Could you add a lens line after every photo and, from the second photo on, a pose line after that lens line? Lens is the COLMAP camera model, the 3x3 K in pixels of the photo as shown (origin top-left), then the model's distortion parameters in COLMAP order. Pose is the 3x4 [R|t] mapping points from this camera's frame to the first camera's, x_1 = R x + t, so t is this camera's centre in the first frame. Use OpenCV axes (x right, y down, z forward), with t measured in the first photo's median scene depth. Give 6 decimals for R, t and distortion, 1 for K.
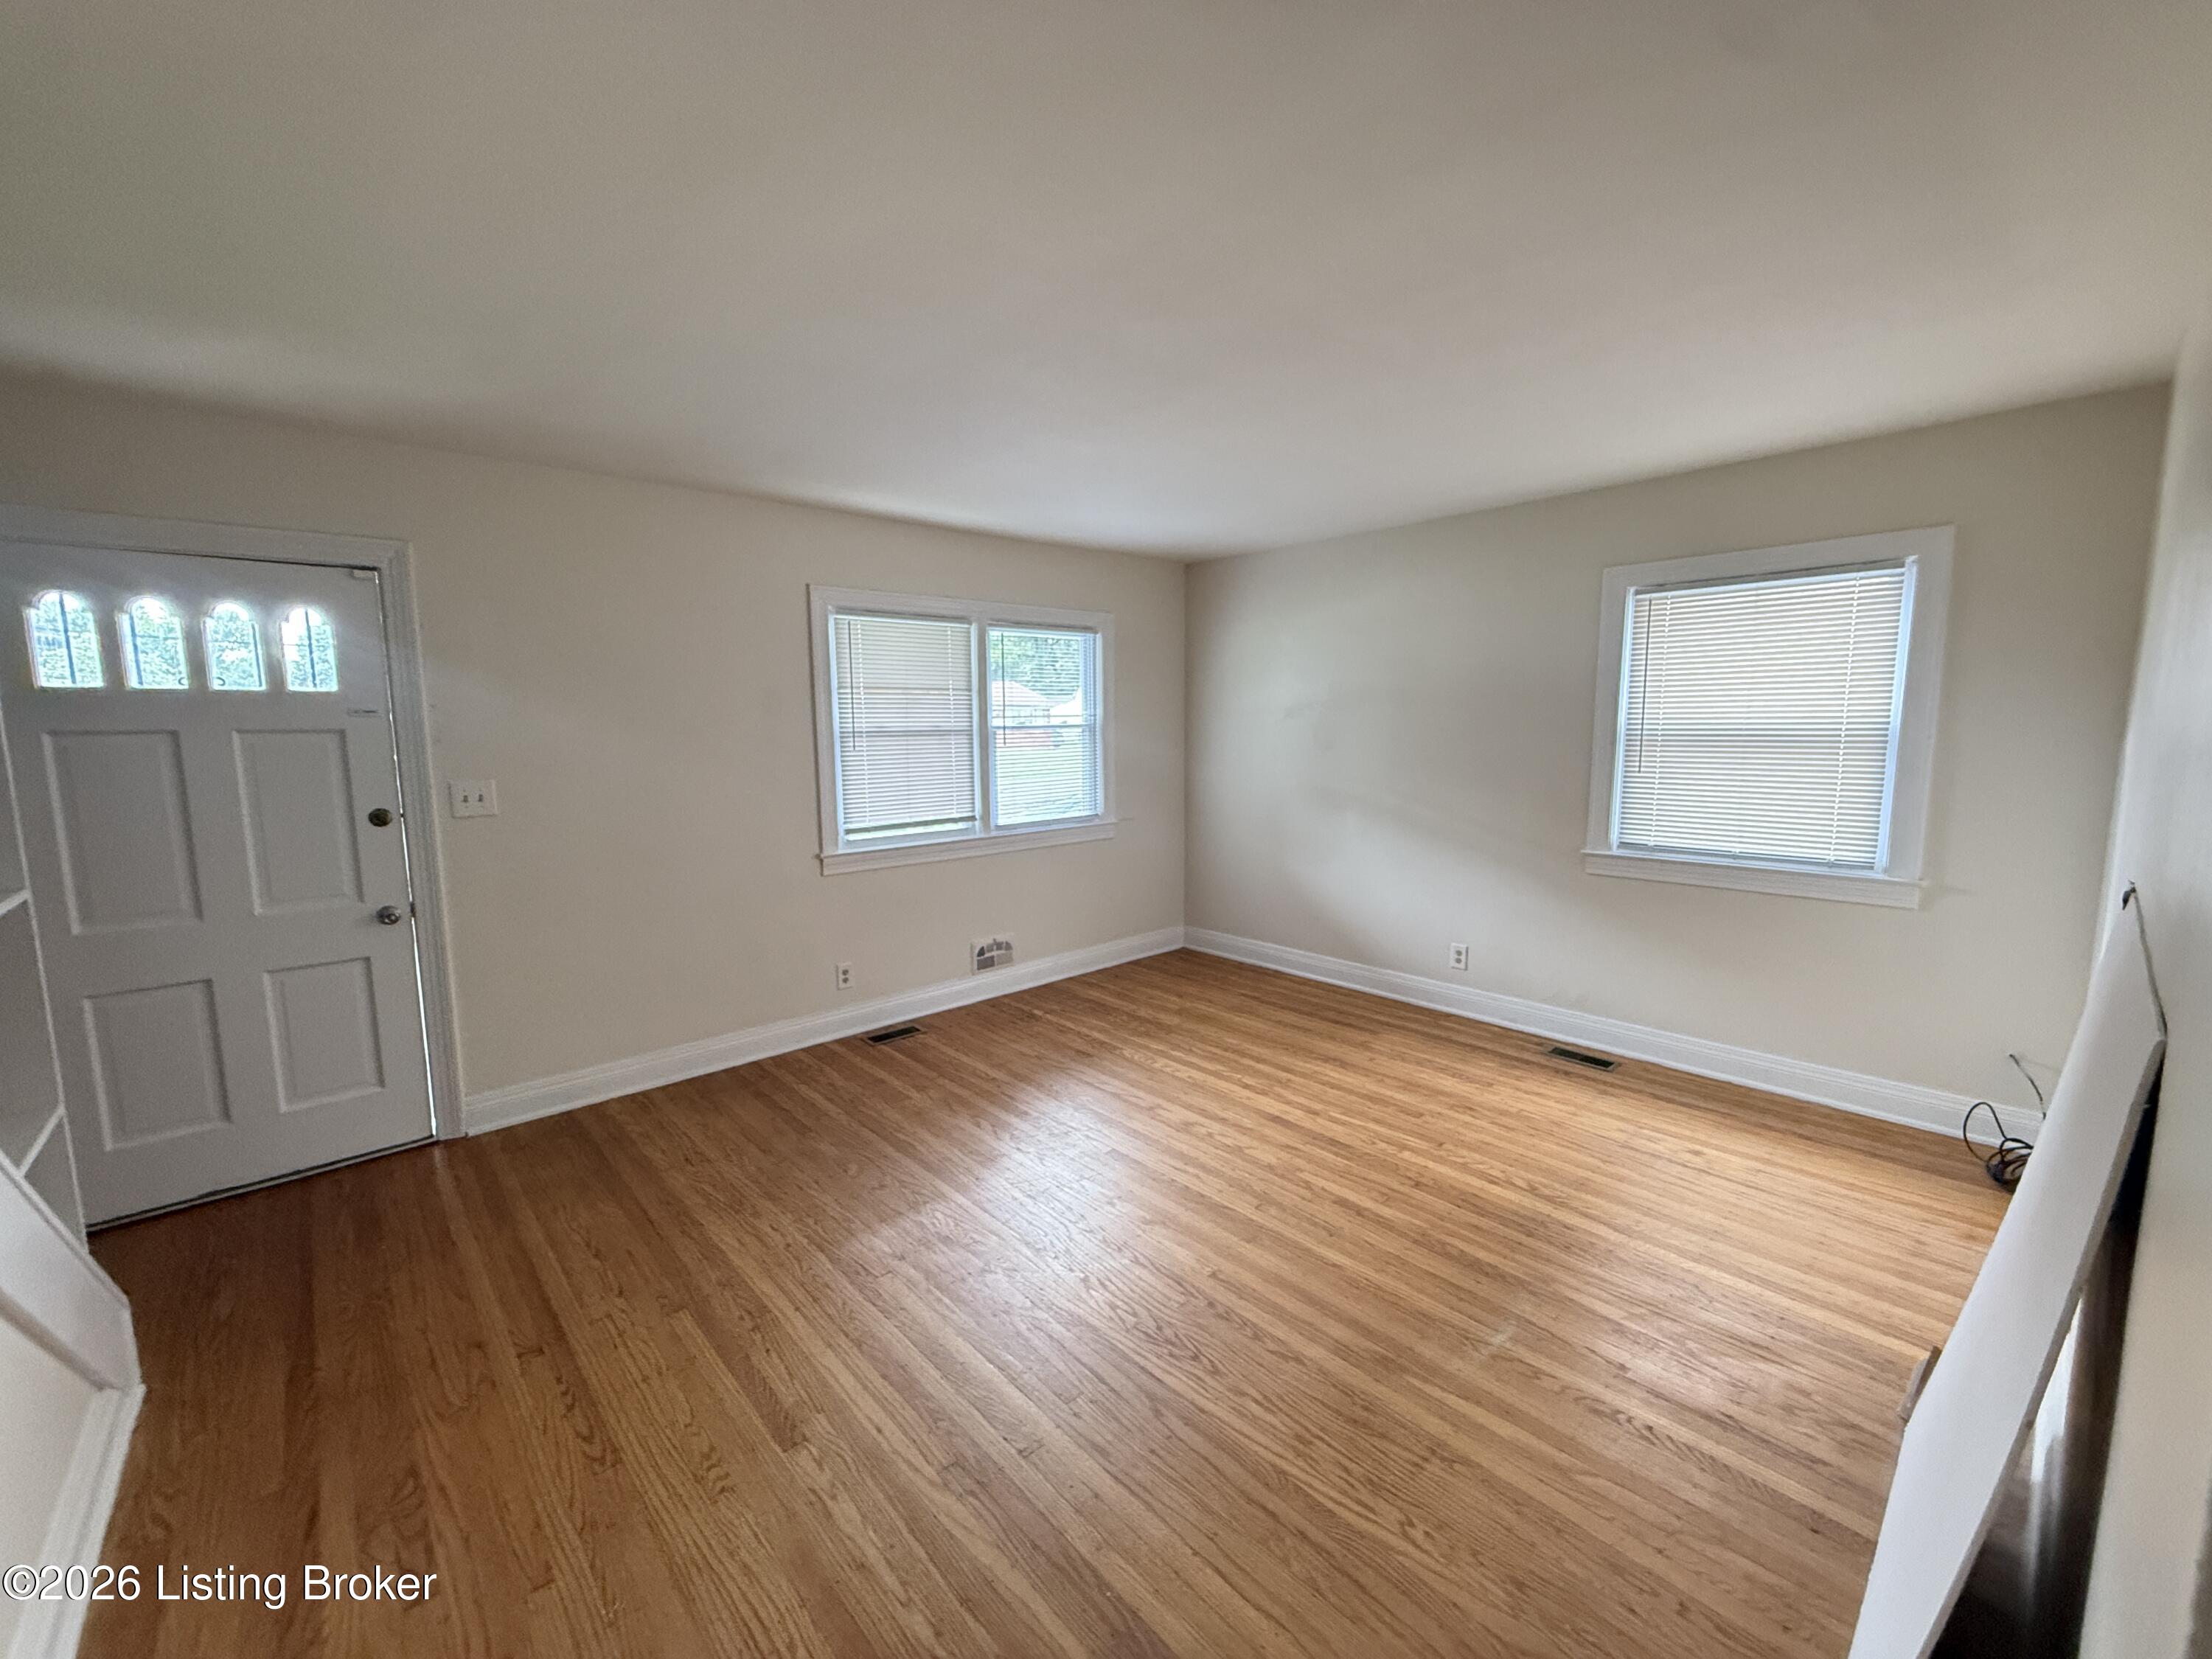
lens RADIAL K [[888.3, 0, 1116.0], [0, 888.3, 829.7], [0, 0, 1]] dist [-0.004143, -0.000269]
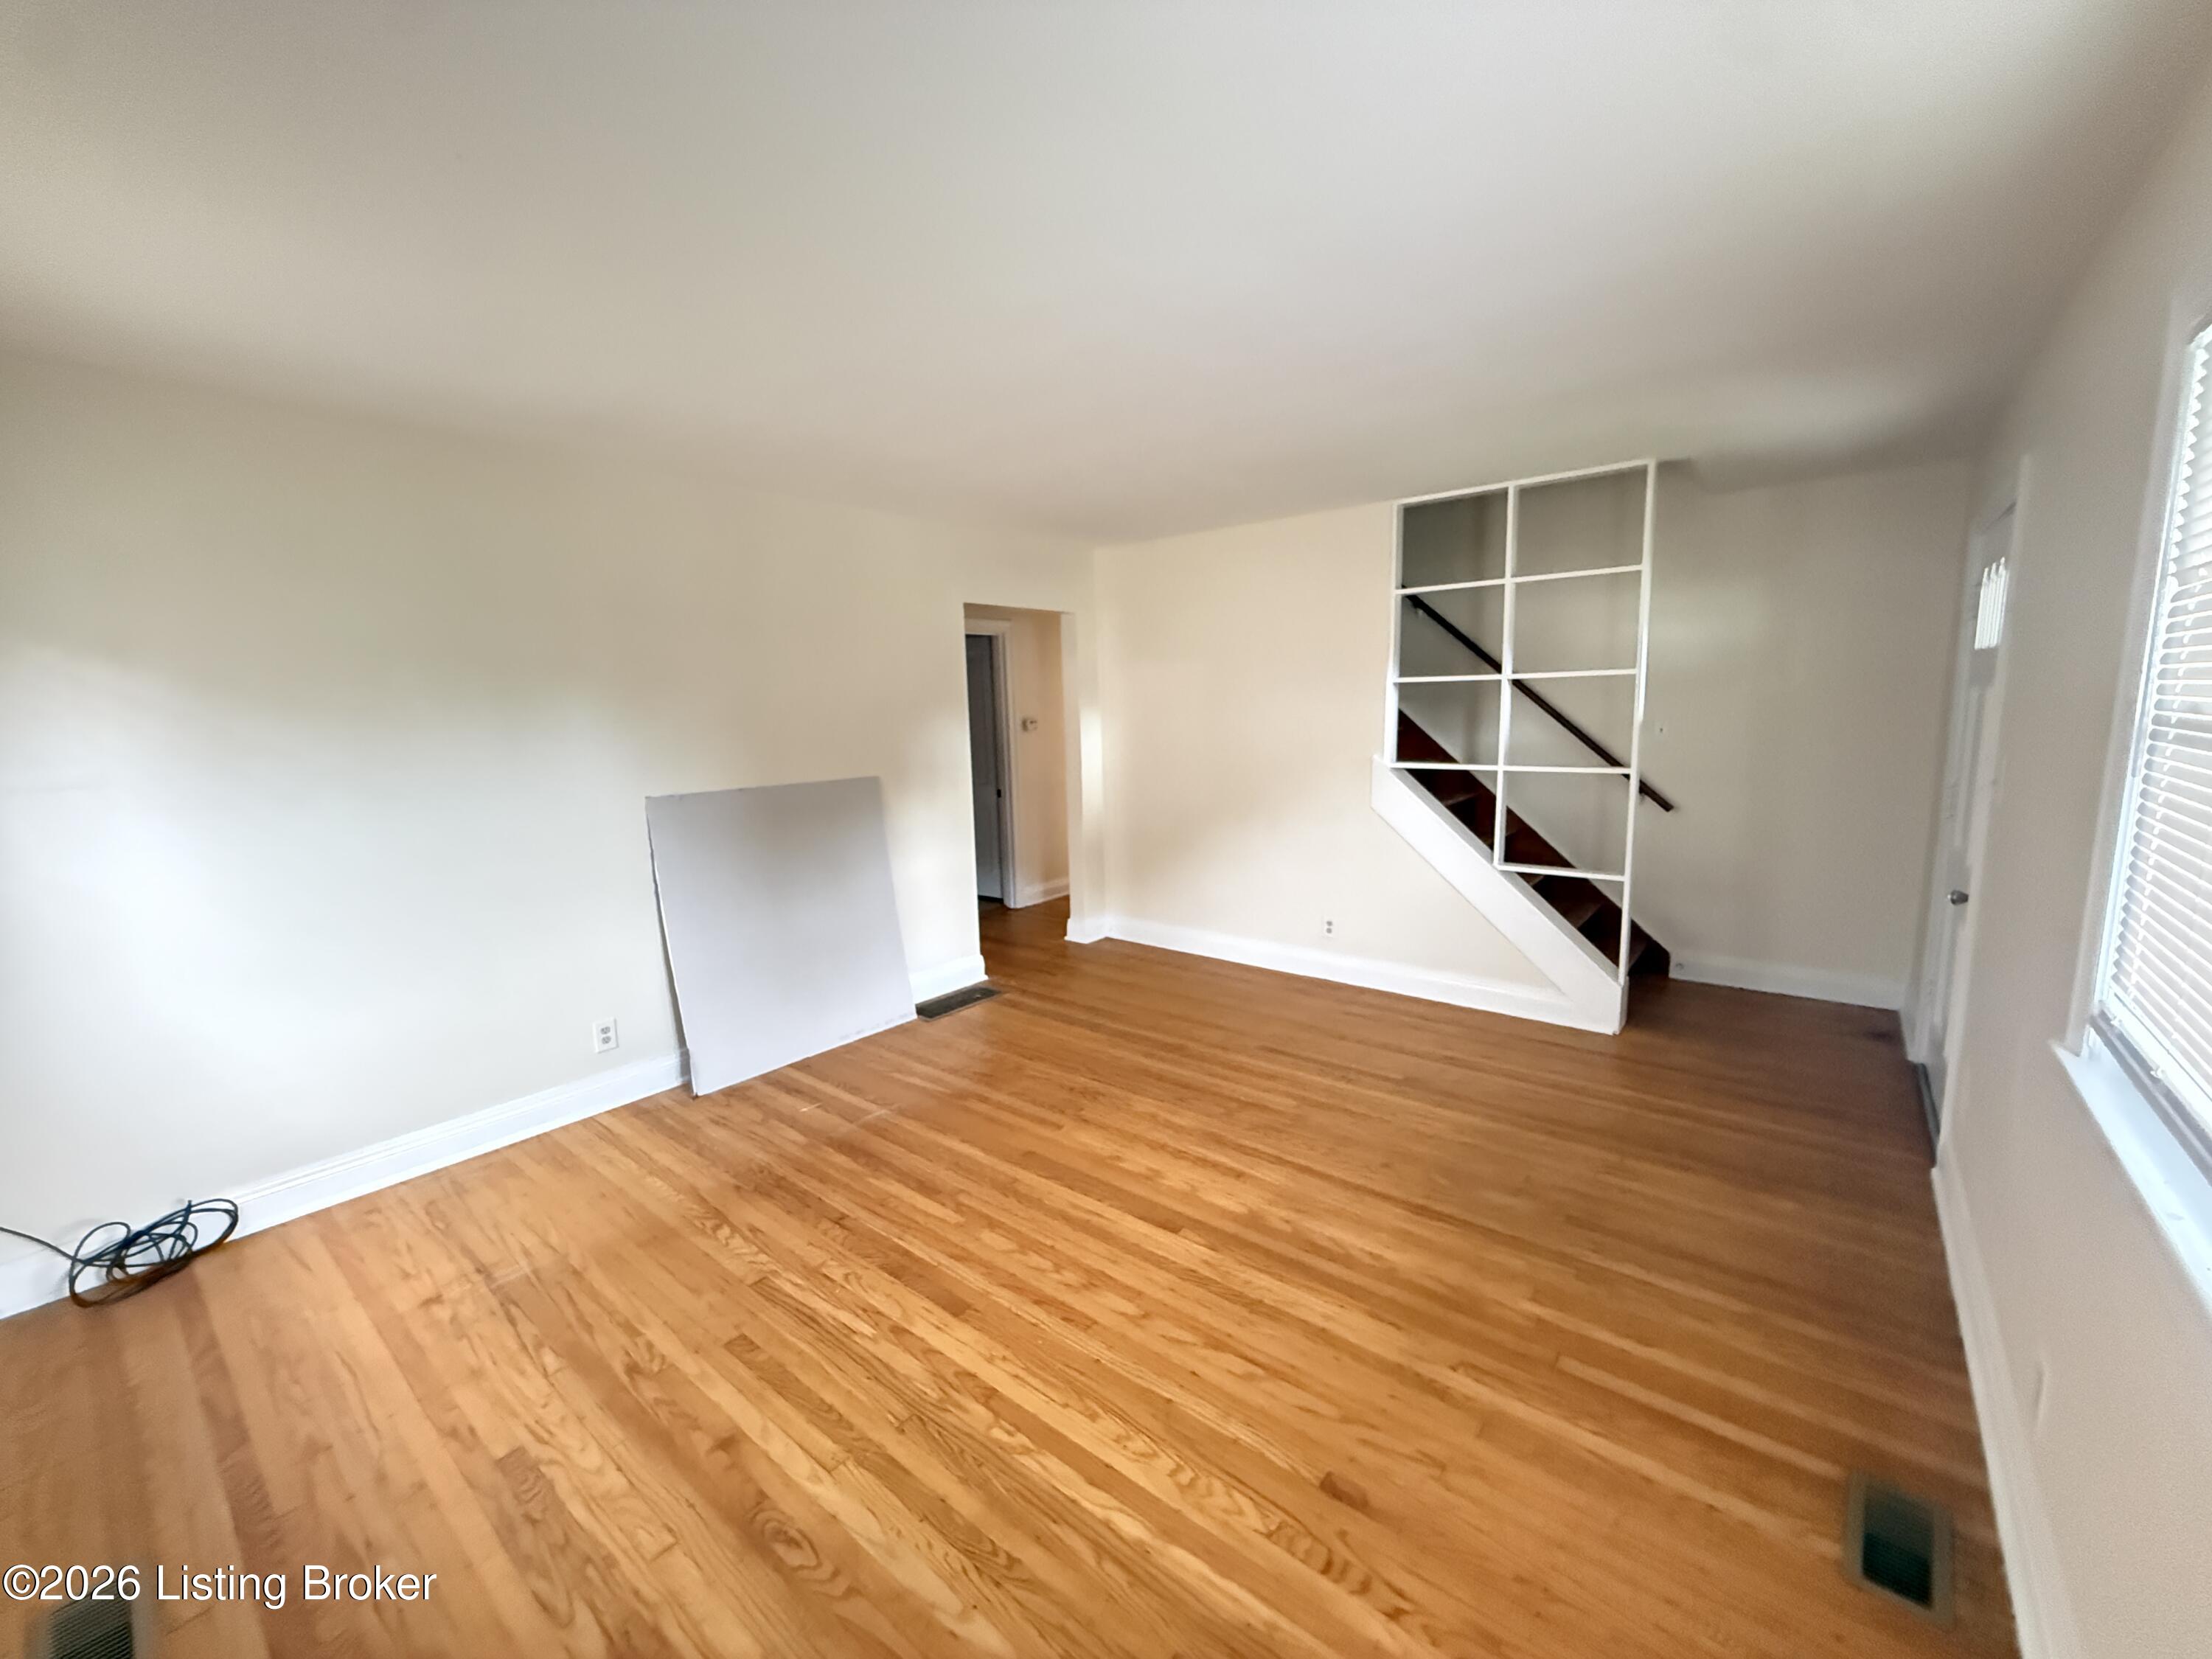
lens RADIAL K [[888.3, 0, 1114.9], [0, 888.3, 833.3], [0, 0, 1]] dist [-0.004143, -0.000269]
pose [[-0.988133, 0.057530, -0.142420, 0.145265], [0.018216, 0.964559, 0.263239, -0.210148], [0.152517, 0.257521, -0.954160, 1.637707]]
